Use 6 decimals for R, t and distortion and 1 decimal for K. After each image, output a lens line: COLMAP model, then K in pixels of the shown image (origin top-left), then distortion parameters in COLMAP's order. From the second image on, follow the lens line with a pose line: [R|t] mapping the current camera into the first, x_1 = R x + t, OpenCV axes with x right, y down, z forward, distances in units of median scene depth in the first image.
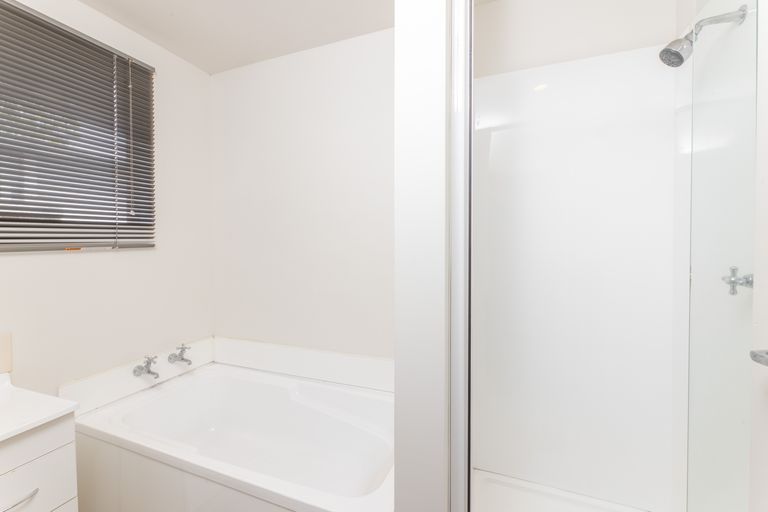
lens RADIAL K [[318.4, 0, 390.1], [0, 318.4, 242.7], [0, 0, 1]] dist [-0.002701, 0.000347]
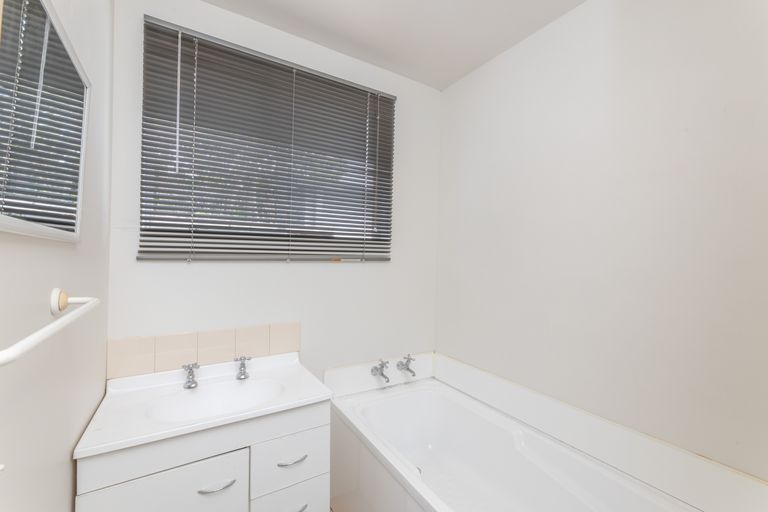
lens RADIAL K [[318.4, 0, 383.0], [0, 318.4, 254.9], [0, 0, 1]] dist [-0.002701, 0.000347]
pose [[0.791263, 0.026326, -0.610909, -0.095653], [-0.036386, 0.999330, -0.004063, -0.000488], [0.610392, 0.025444, 0.791691, 0.121841]]
